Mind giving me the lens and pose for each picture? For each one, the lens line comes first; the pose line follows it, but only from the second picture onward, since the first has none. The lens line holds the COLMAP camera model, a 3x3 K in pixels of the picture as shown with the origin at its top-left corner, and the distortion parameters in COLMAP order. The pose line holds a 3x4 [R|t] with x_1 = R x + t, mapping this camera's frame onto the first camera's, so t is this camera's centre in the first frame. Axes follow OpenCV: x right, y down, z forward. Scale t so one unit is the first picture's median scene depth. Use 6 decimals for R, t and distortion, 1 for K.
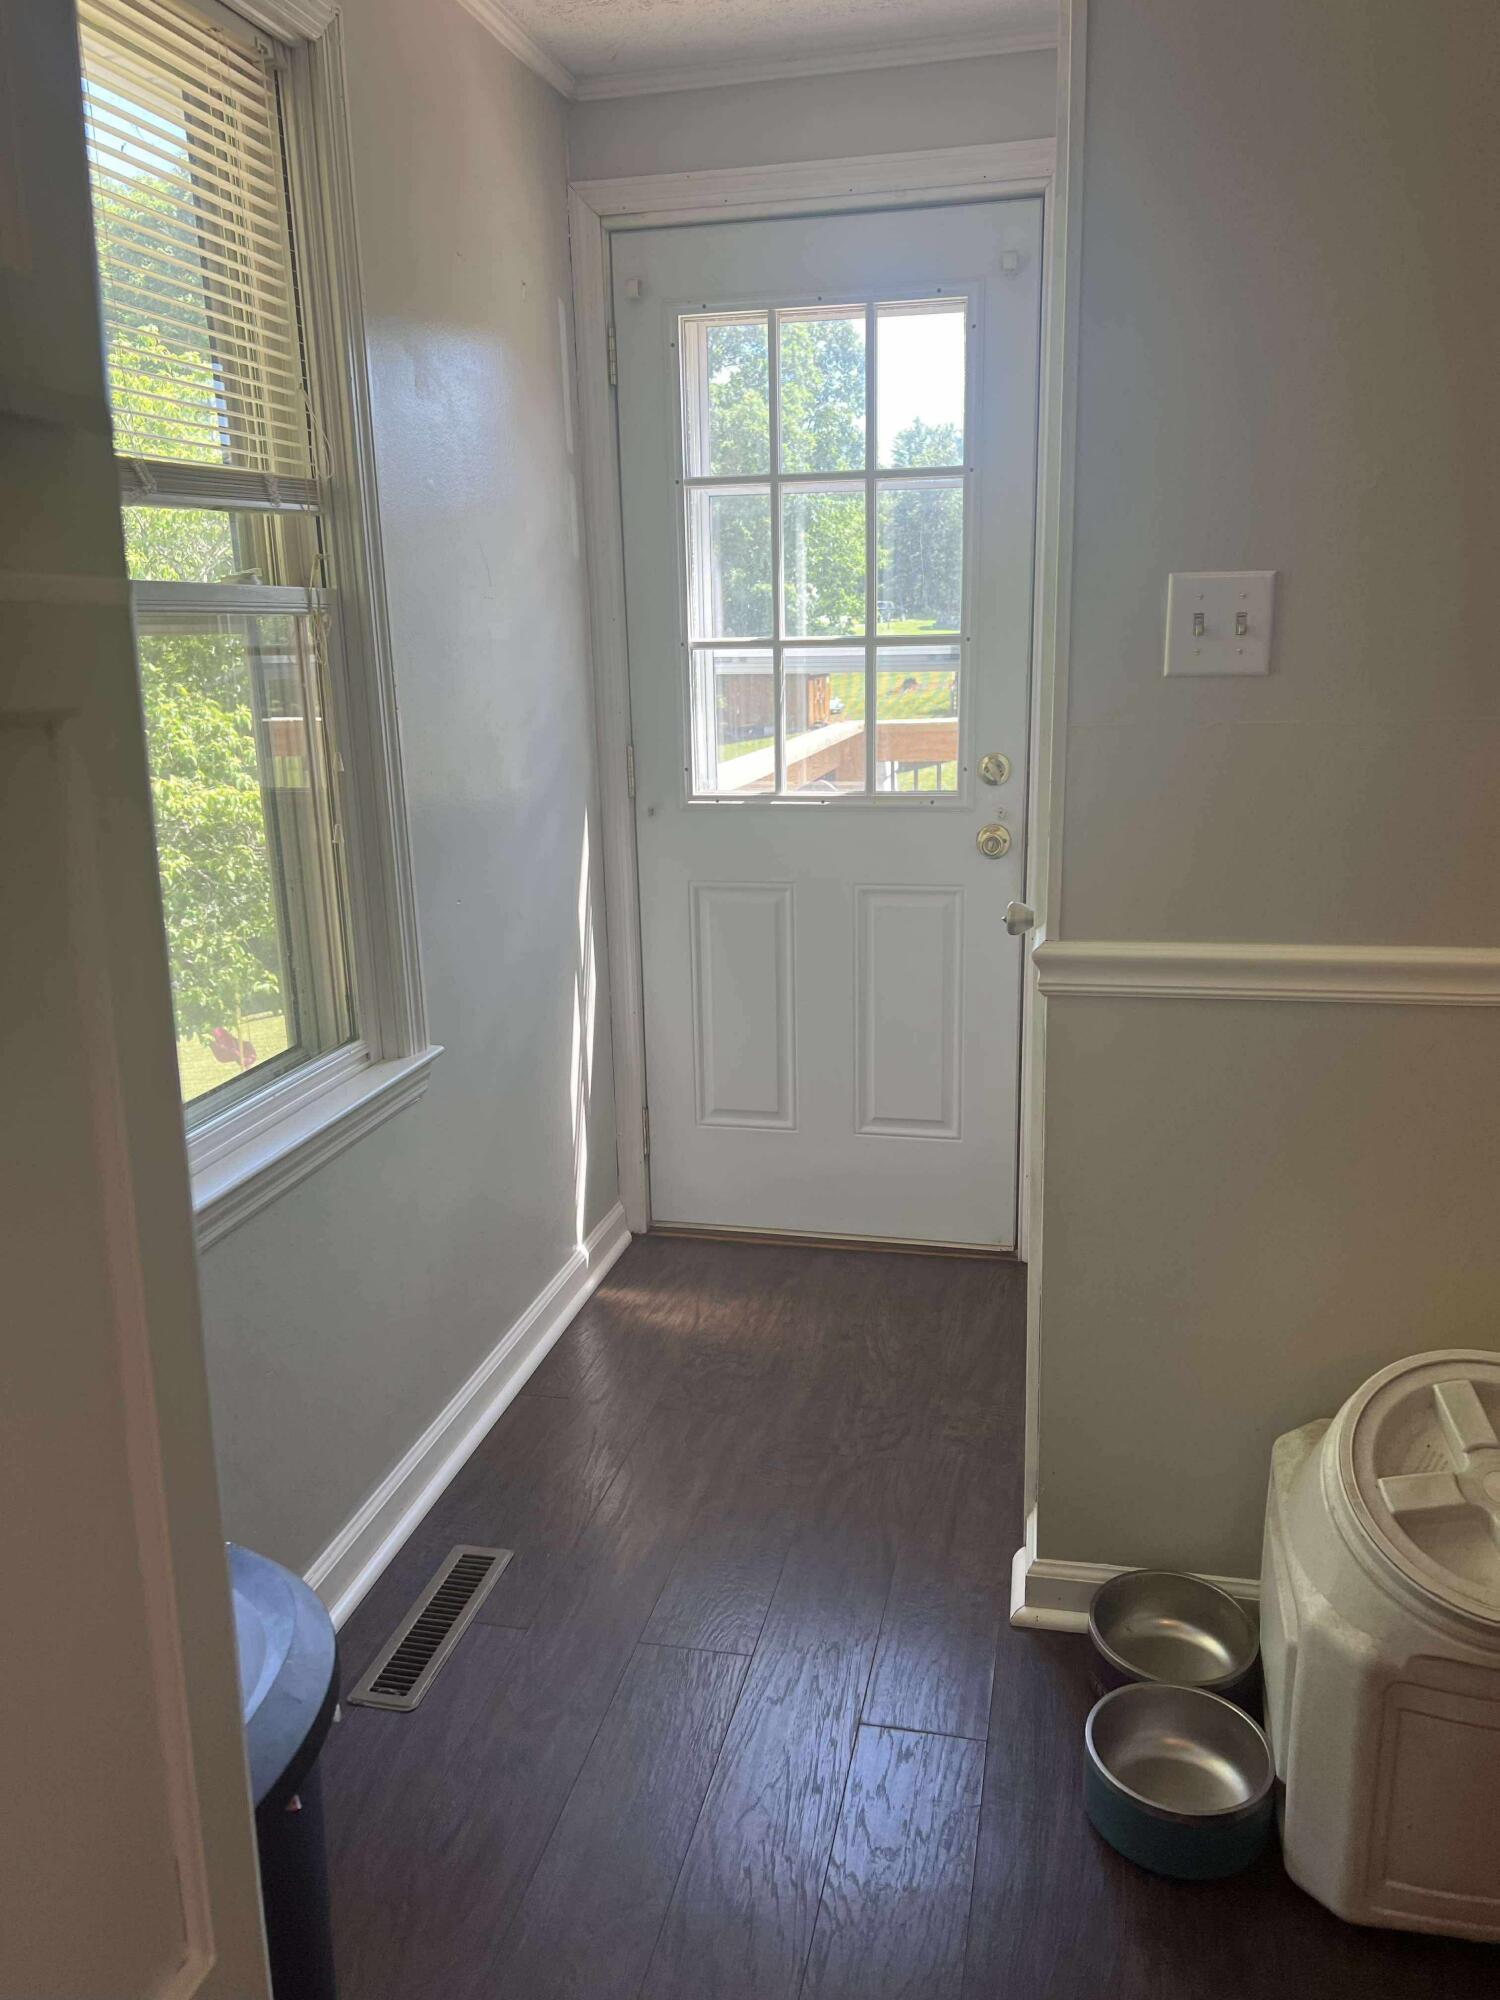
lens RADIAL K [[1511.6, 0, 758.4], [0, 1511.6, 1004.3], [0, 0, 1]] dist [0.074097, -0.076707]
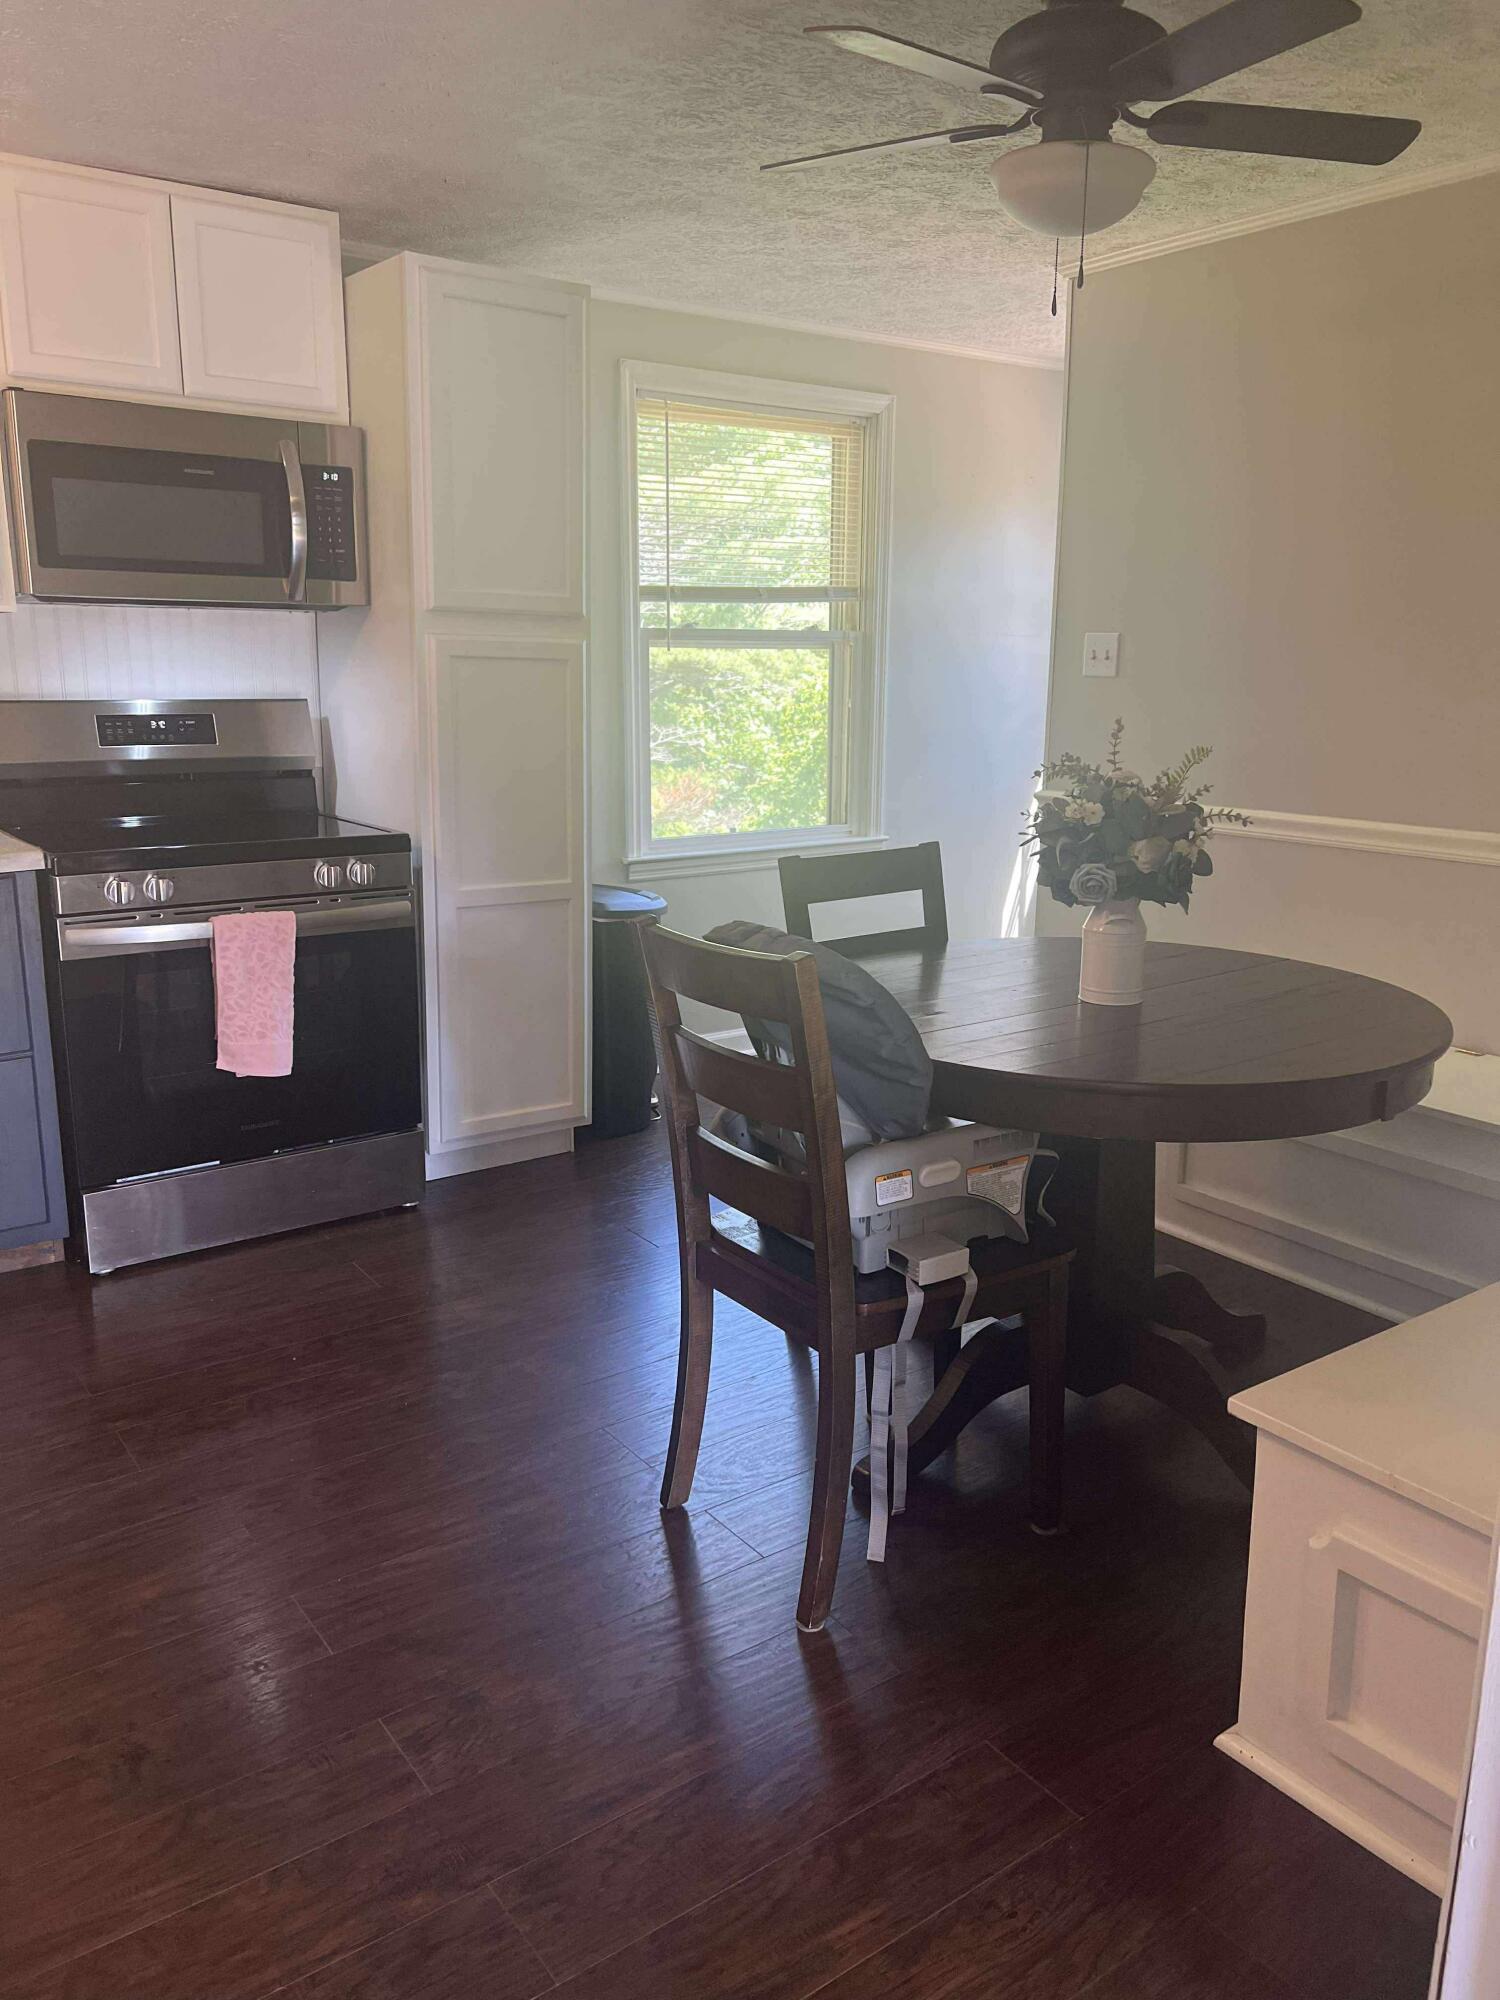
lens RADIAL K [[1494.7, 0, 747.1], [0, 1494.7, 998.2], [0, 0, 1]] dist [0.096113, -0.142636]
pose [[0.746647, 0.179514, -0.640541, 0.869108], [-0.186984, 0.980714, 0.056891, 0.142199], [0.638401, 0.077294, 0.765814, -0.646046]]
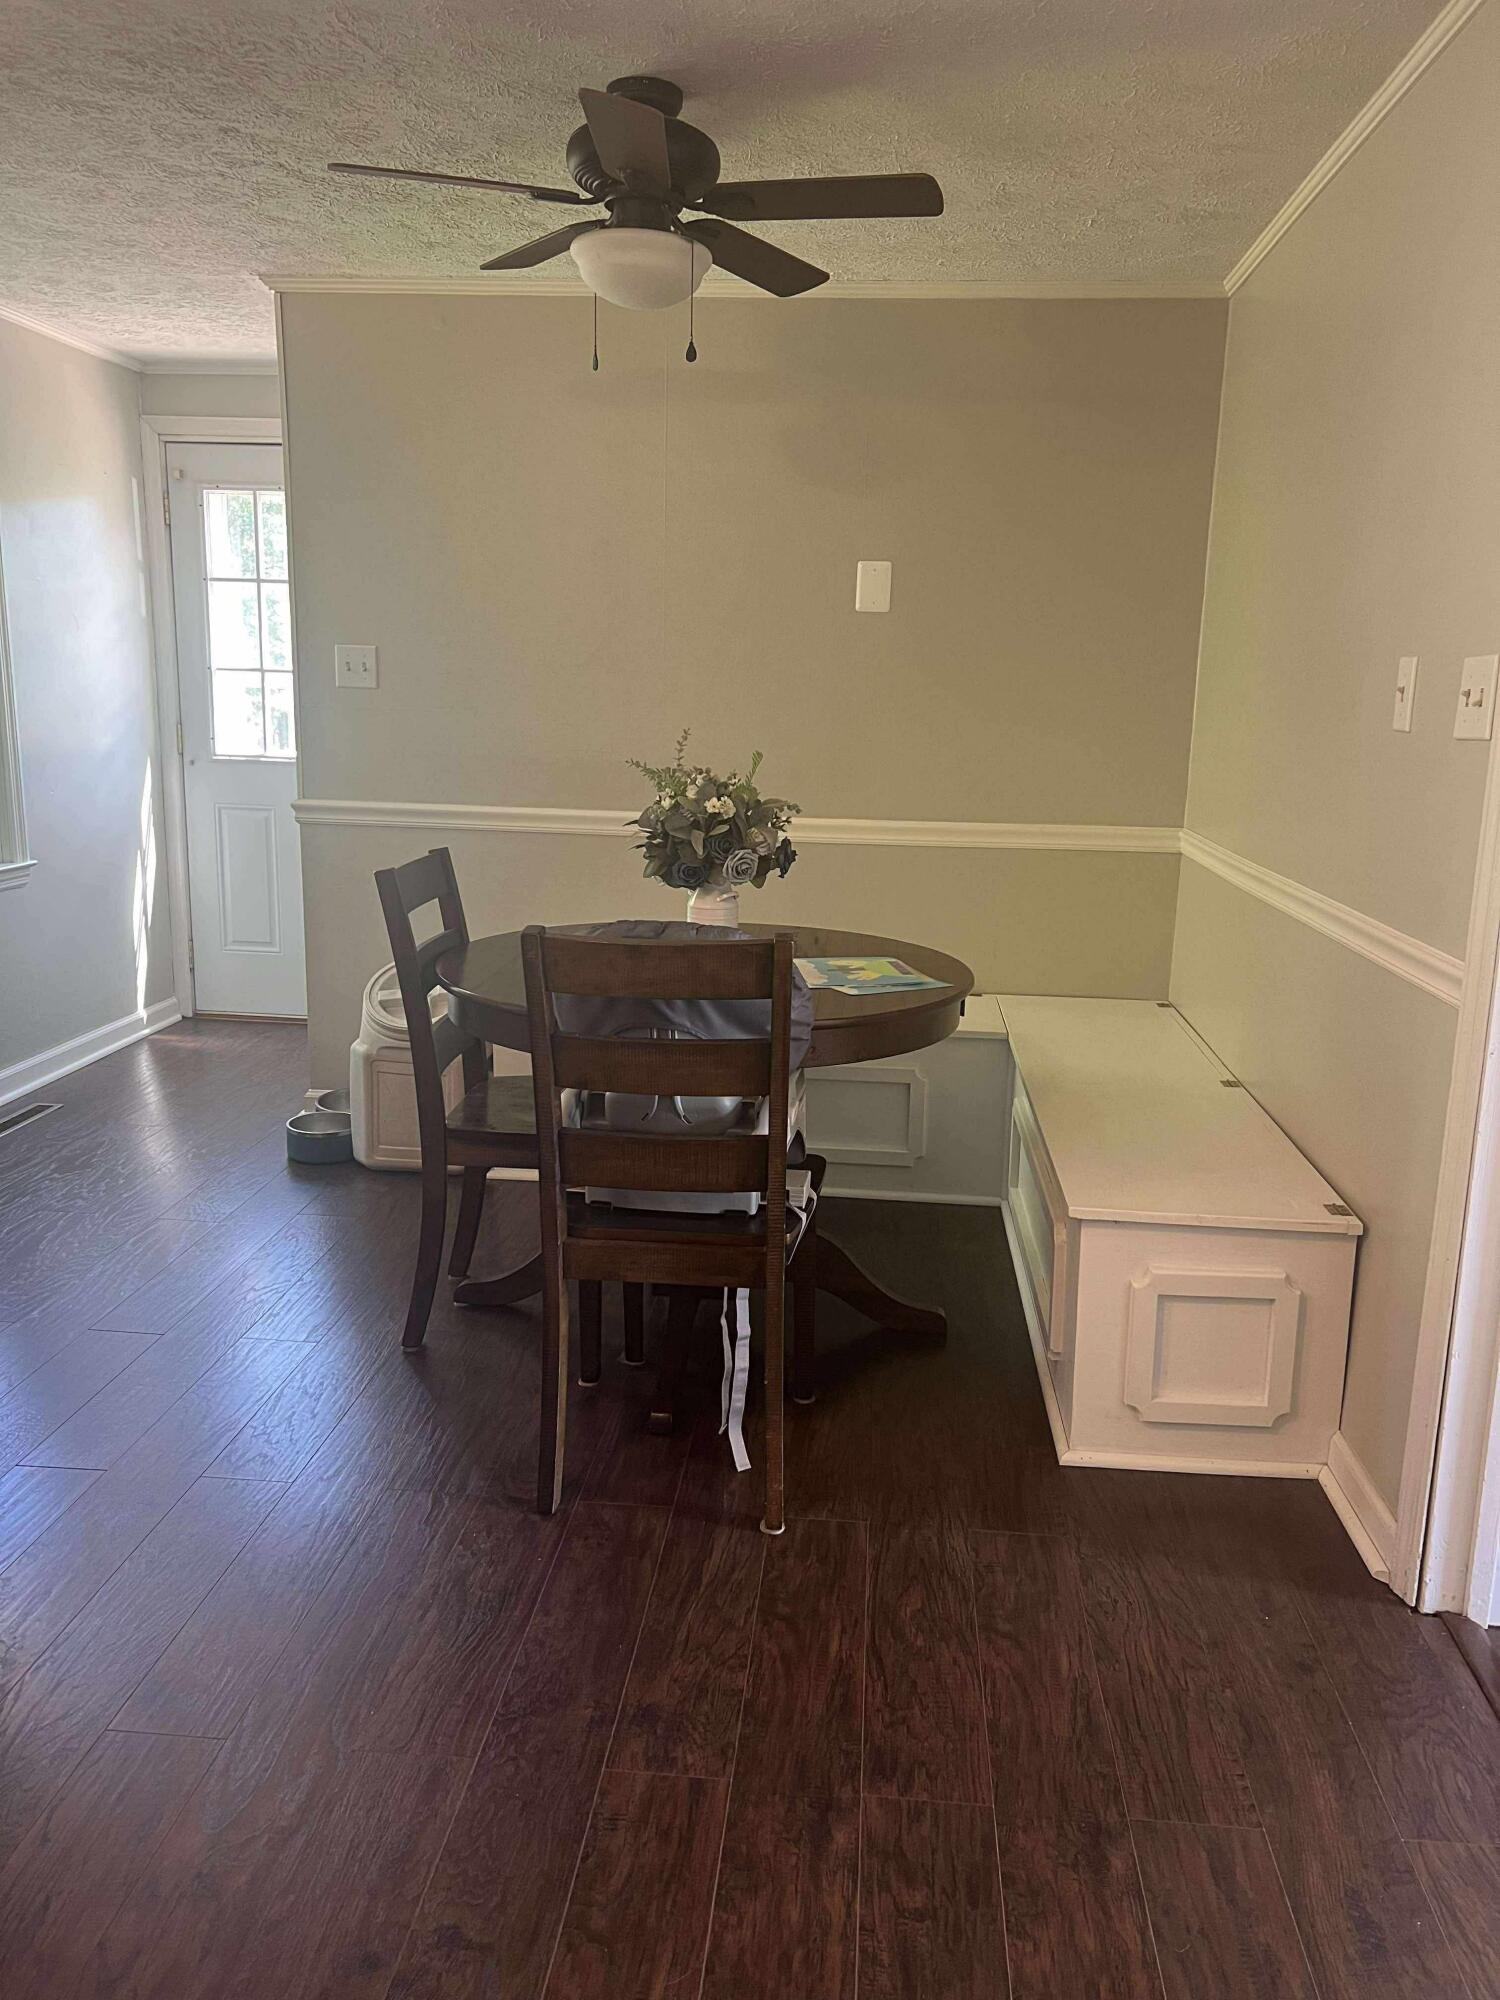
lens RADIAL K [[1511.6, 0, 758.4], [0, 1511.6, 1004.3], [0, 0, 1]] dist [0.074097, -0.076707]
pose [[0.989786, 0.023644, 0.140587, 0.356392], [-0.018604, 0.999140, -0.037053, 0.217473], [-0.141342, 0.034059, 0.989375, -0.875323]]
